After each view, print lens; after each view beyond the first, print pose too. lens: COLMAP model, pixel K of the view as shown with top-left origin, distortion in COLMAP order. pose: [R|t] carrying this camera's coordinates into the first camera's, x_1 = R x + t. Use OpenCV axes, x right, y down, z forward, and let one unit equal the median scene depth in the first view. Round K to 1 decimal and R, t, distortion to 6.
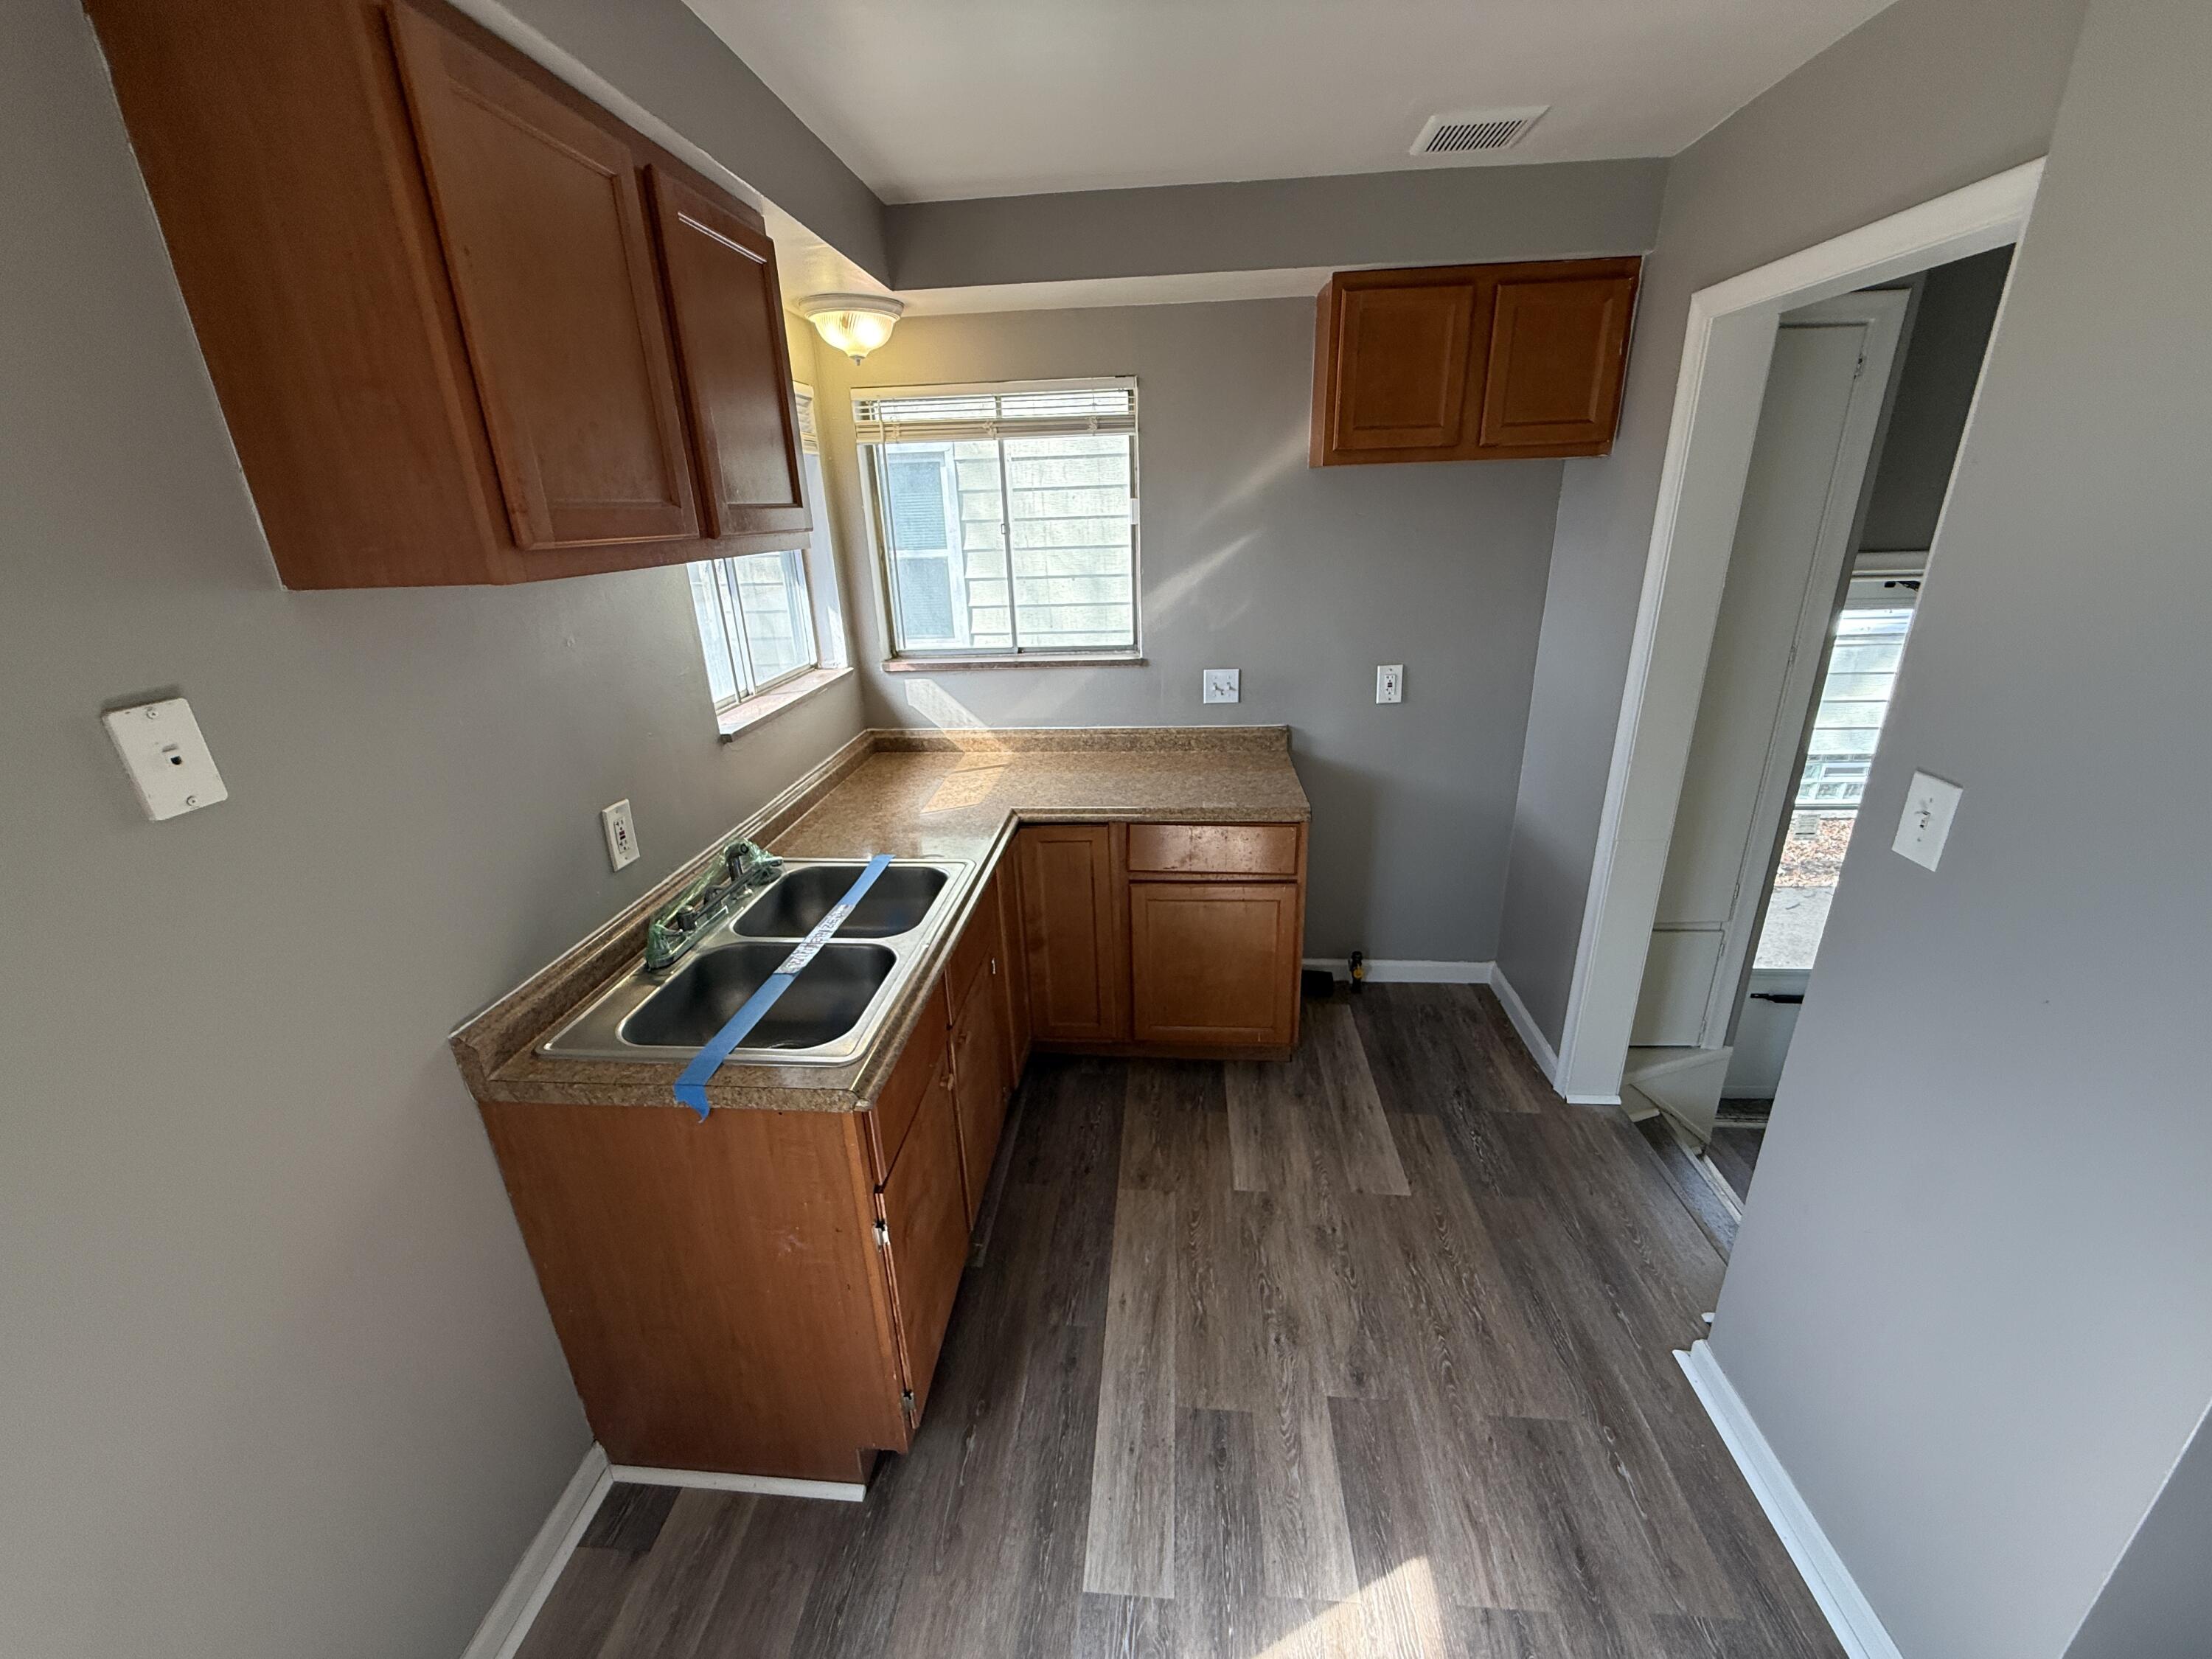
lens RADIAL K [[880.0, 0, 1100.6], [0, 880.0, 830.6], [0, 0, 1]] dist [-0.004712, -0.000076]
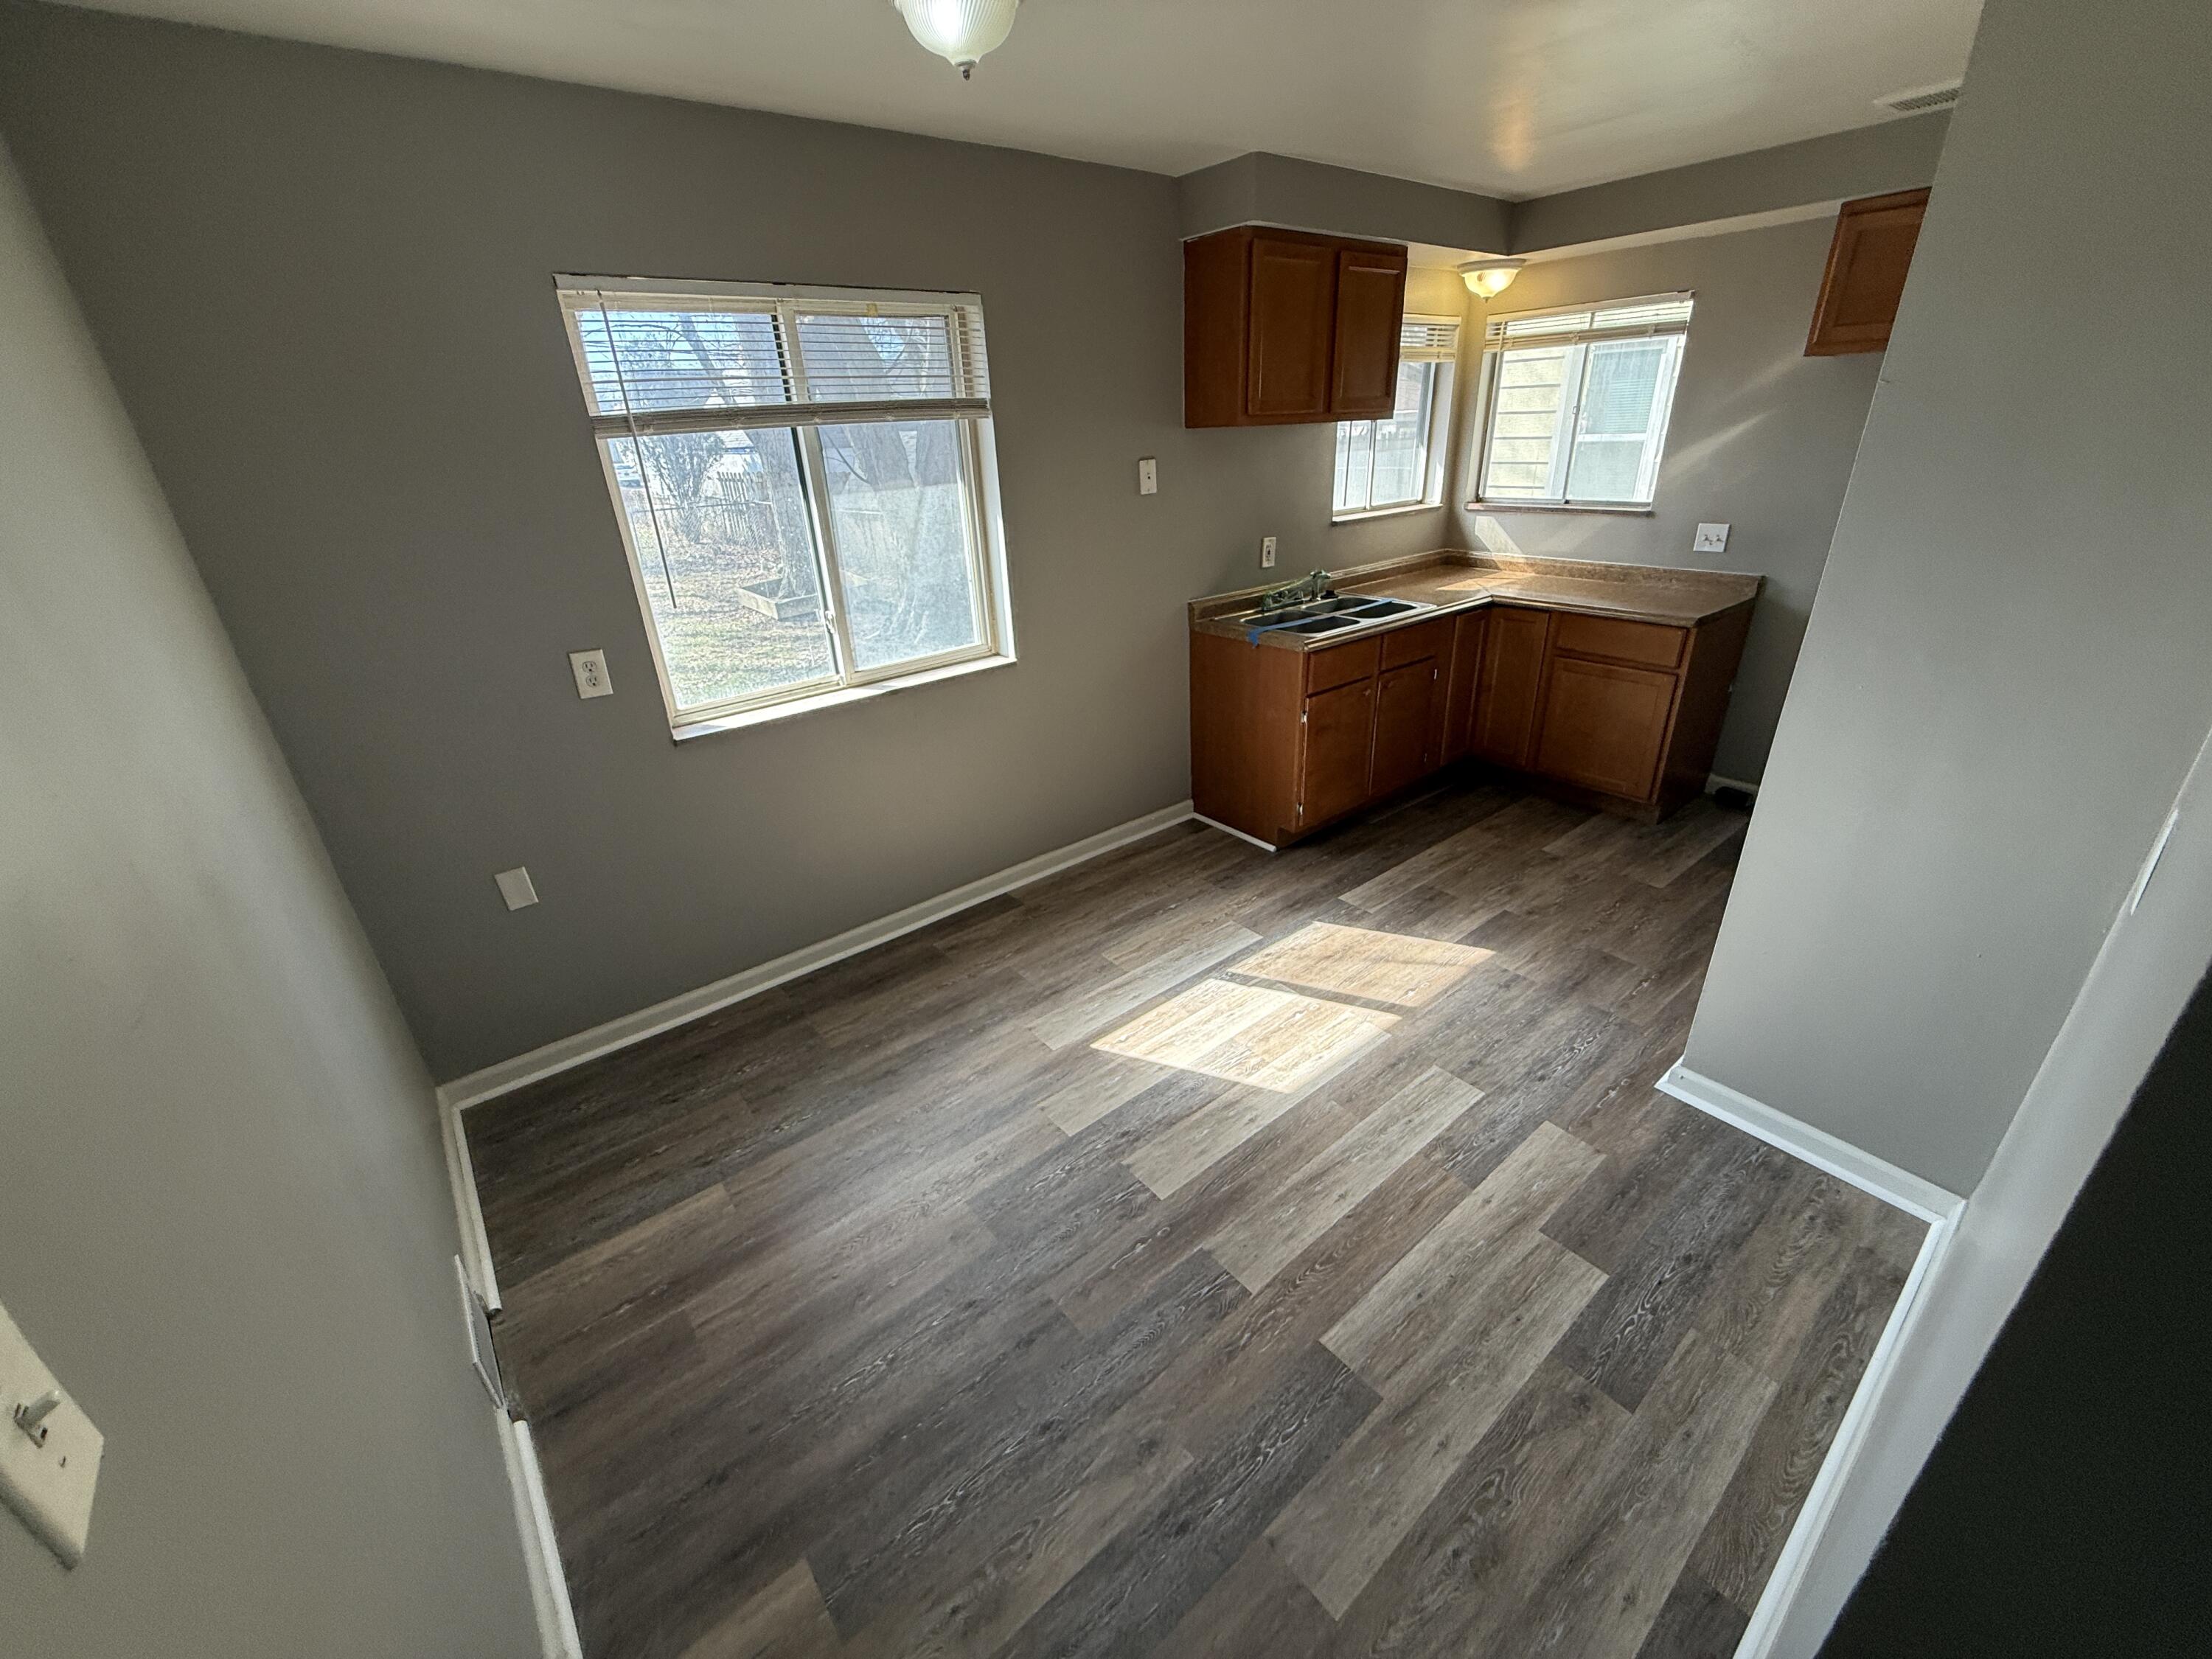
lens RADIAL K [[880.0, 0, 1100.6], [0, 880.0, 830.6], [0, 0, 1]] dist [-0.004712, -0.000076]
pose [[0.690828, 0.303879, -0.656060, 0.645408], [-0.232401, 0.952564, 0.196499, 0.259705], [0.684651, 0.016722, 0.728680, -0.698376]]
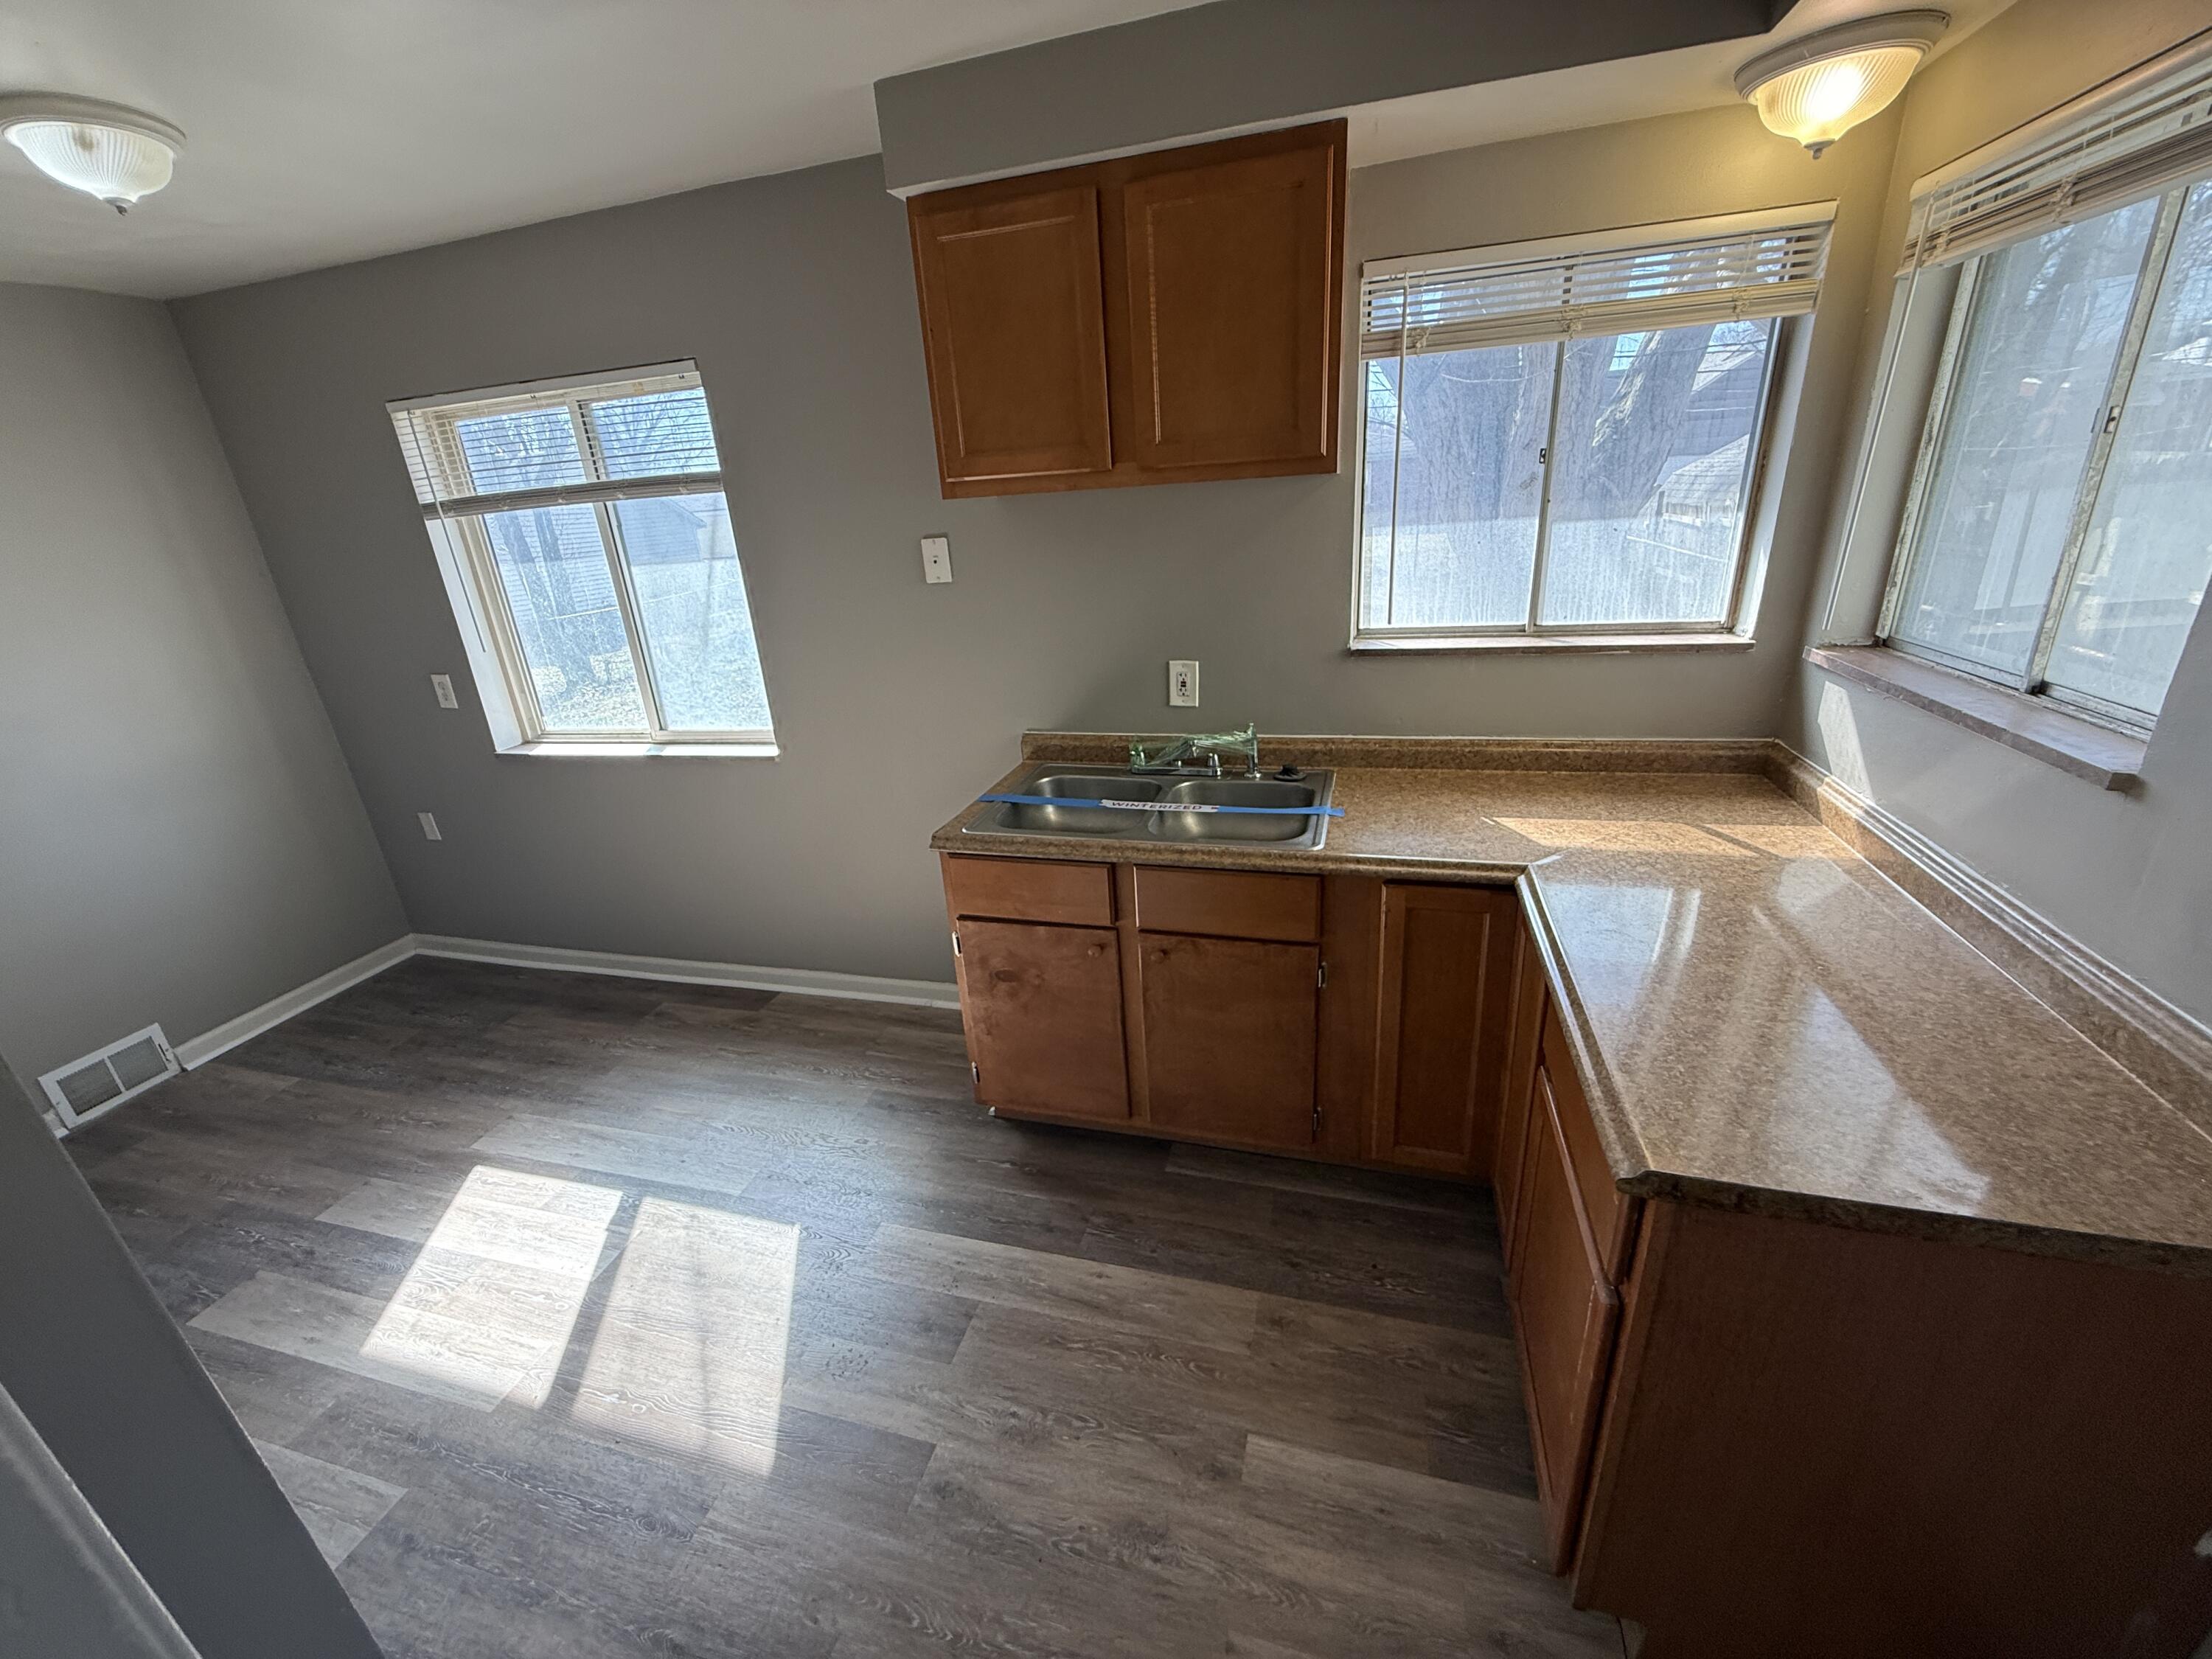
lens RADIAL K [[888.0, 0, 1108.6], [0, 888.0, 831.1], [0, 0, 1]] dist [0.001174, -0.000091]
pose [[-0.193012, 0.405149, -0.893644, 0.631535], [-0.269972, 0.853688, 0.445344, -0.298014], [0.943325, 0.327216, -0.055393, 0.798631]]
